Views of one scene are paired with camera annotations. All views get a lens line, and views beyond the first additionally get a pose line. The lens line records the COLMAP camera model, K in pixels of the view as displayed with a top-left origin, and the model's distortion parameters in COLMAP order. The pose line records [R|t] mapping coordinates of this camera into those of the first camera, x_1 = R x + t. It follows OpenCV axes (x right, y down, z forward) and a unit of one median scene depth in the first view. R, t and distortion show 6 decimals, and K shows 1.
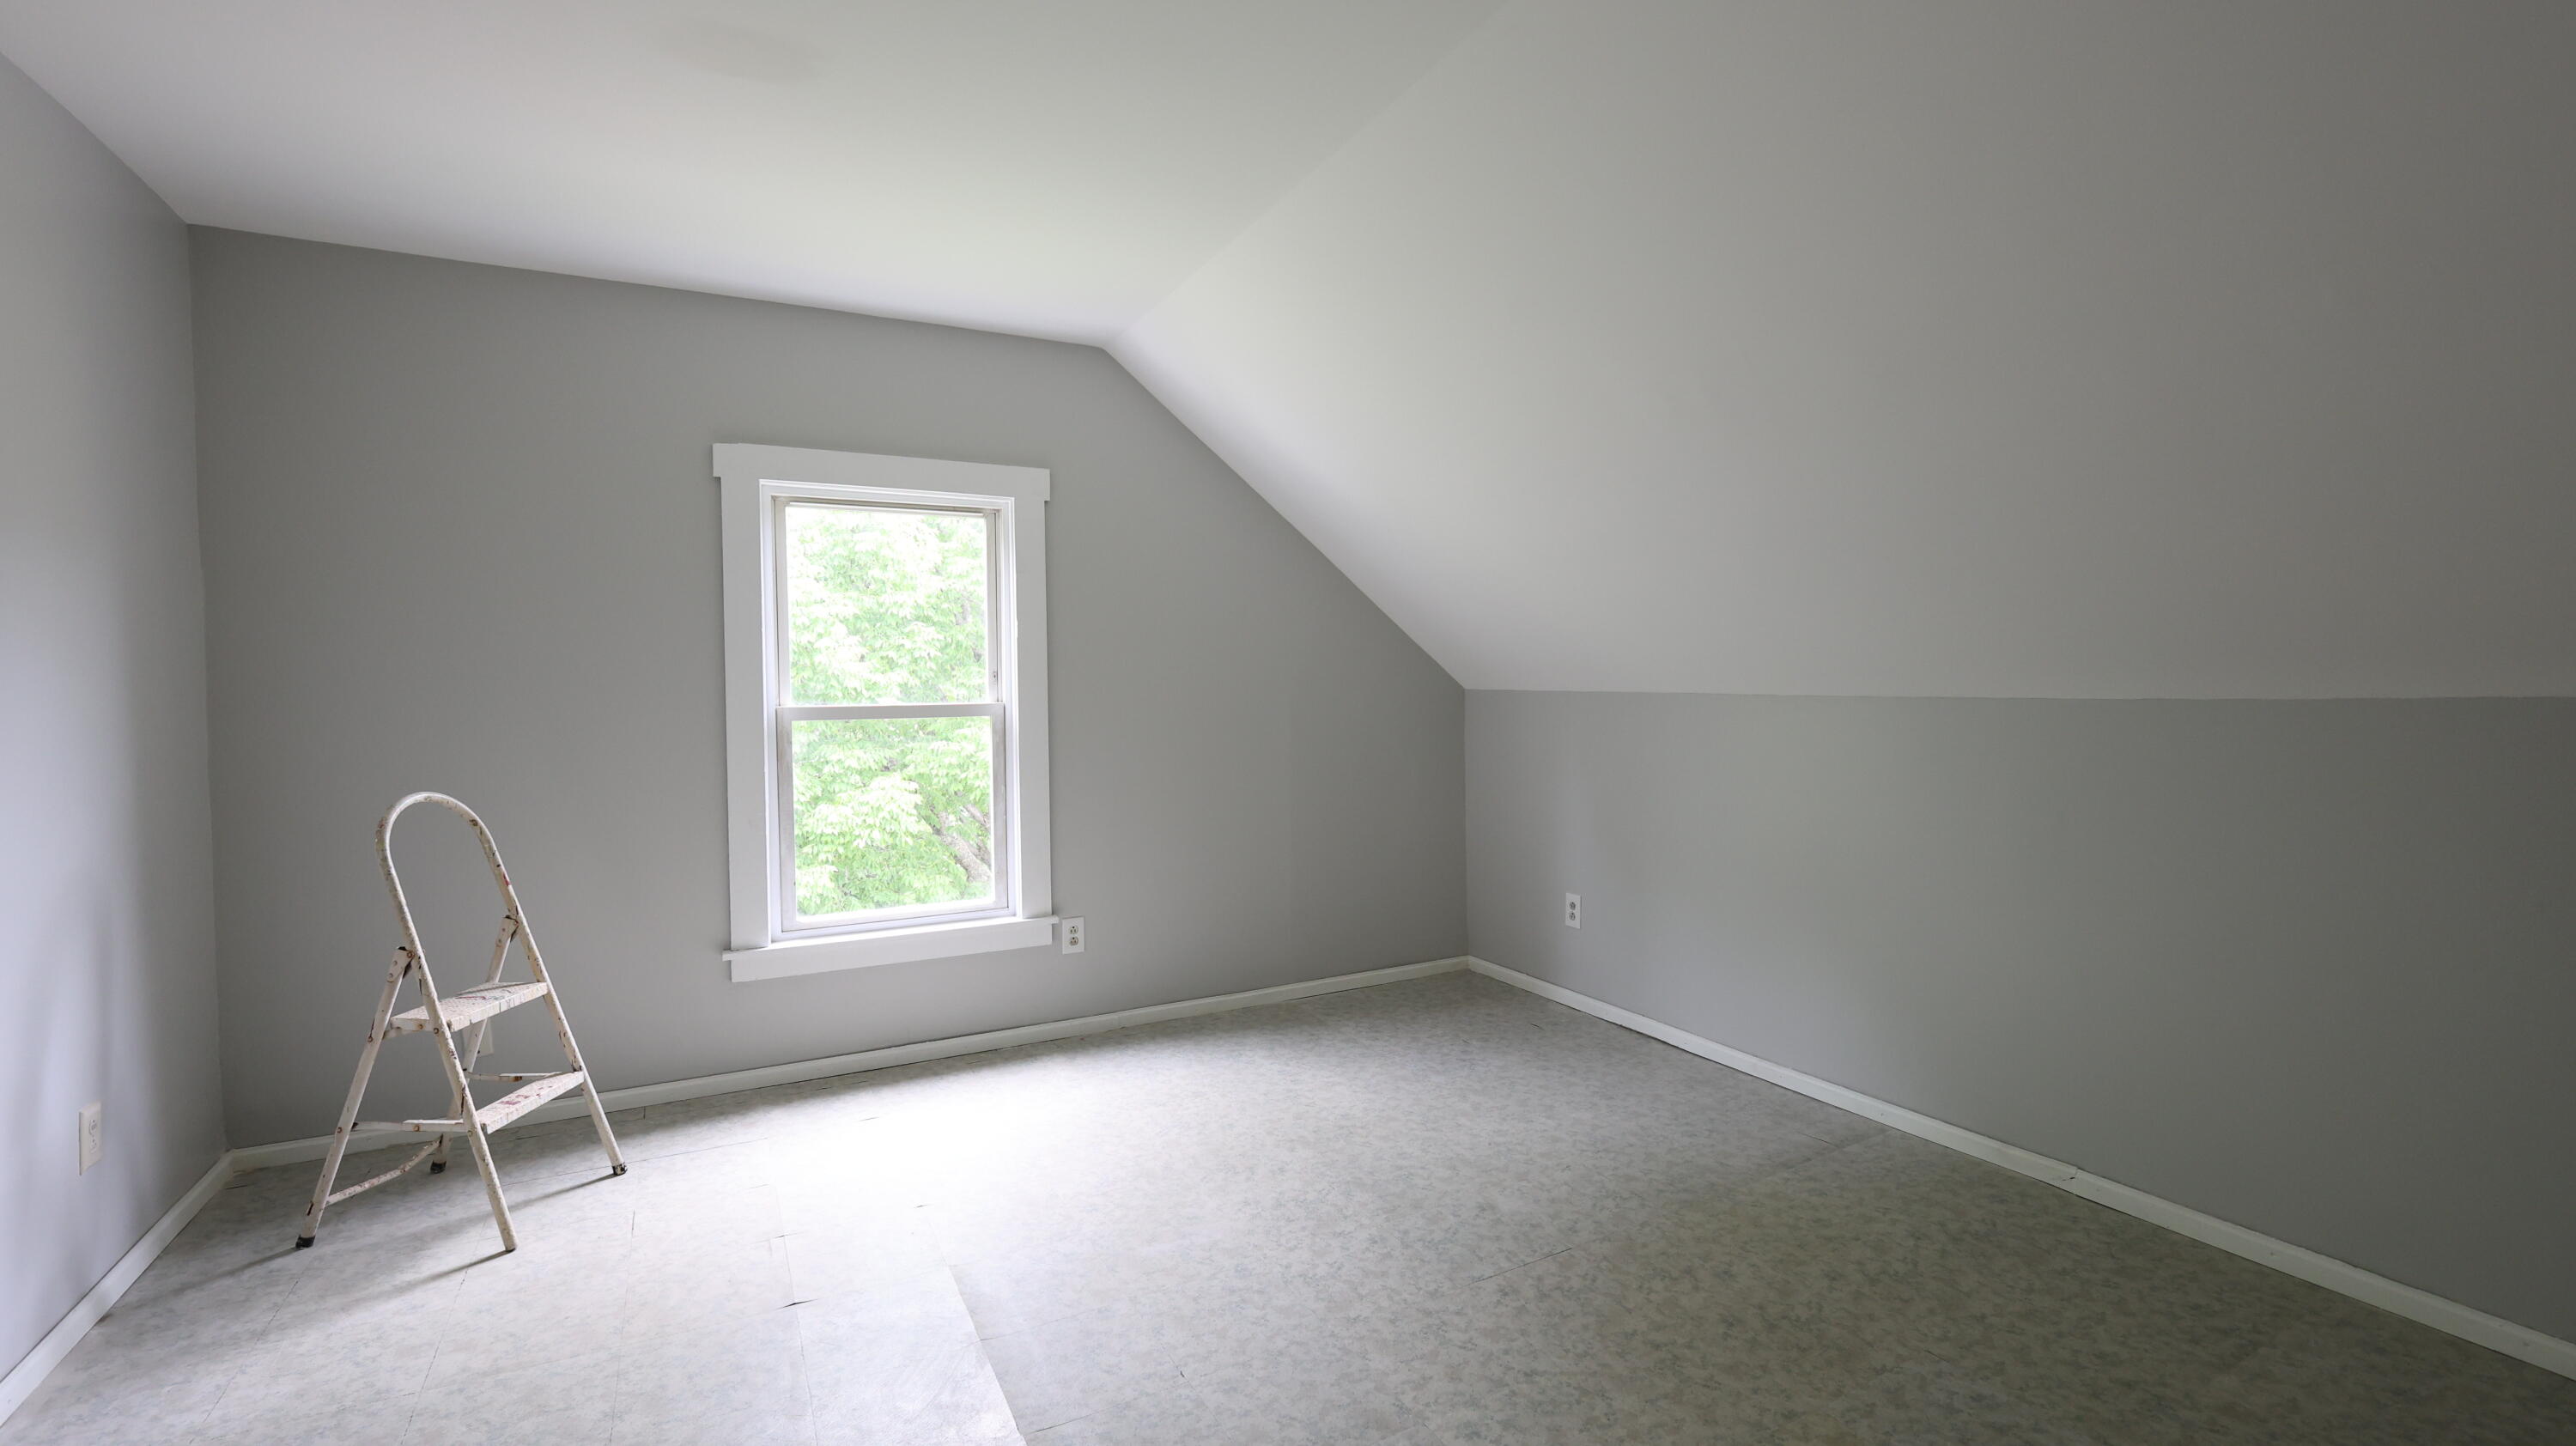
lens RADIAL K [[1109.6, 0, 1288.9], [0, 1109.6, 714.6], [0, 0, 1]] dist [0.001366, 0.000151]
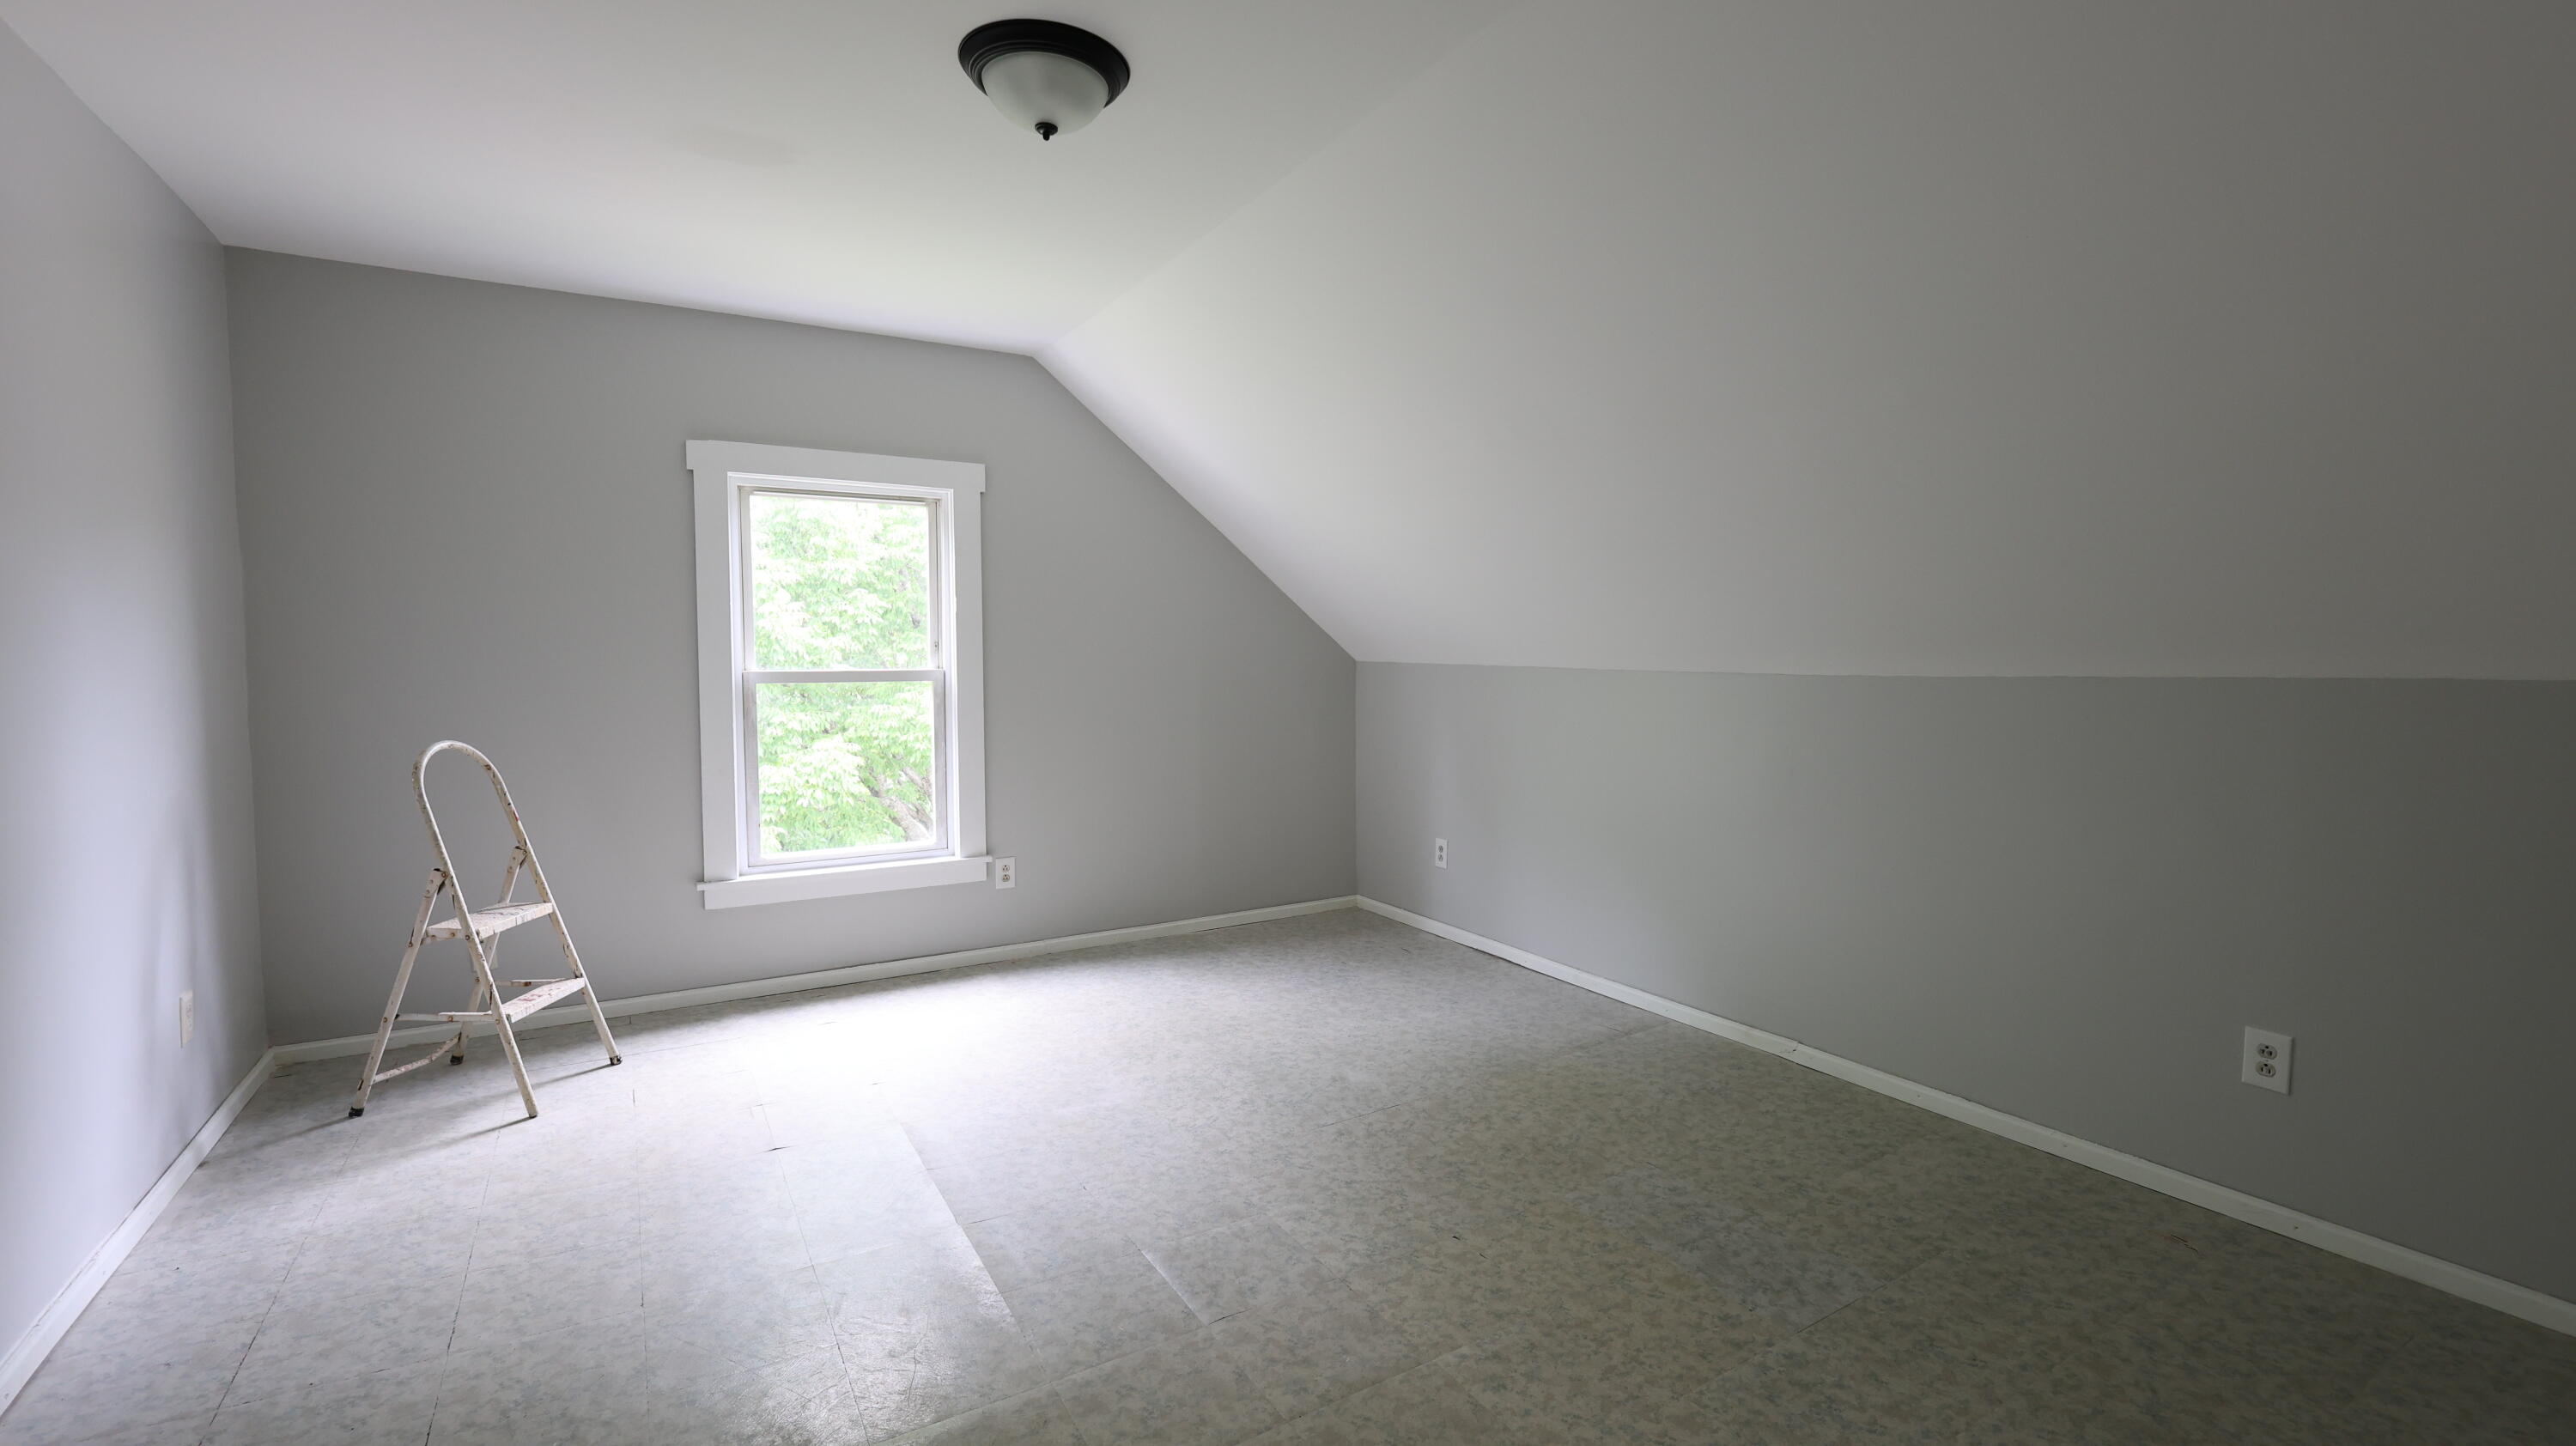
lens RADIAL K [[1109.6, 0, 1288.9], [0, 1109.6, 714.6], [0, 0, 1]] dist [0.001366, 0.000151]
pose [[0.998649, 0.007325, 0.051442, 0.051731], [-0.008786, 0.999562, 0.028250, 0.000642], [-0.051212, -0.028664, 0.998276, -0.211644]]
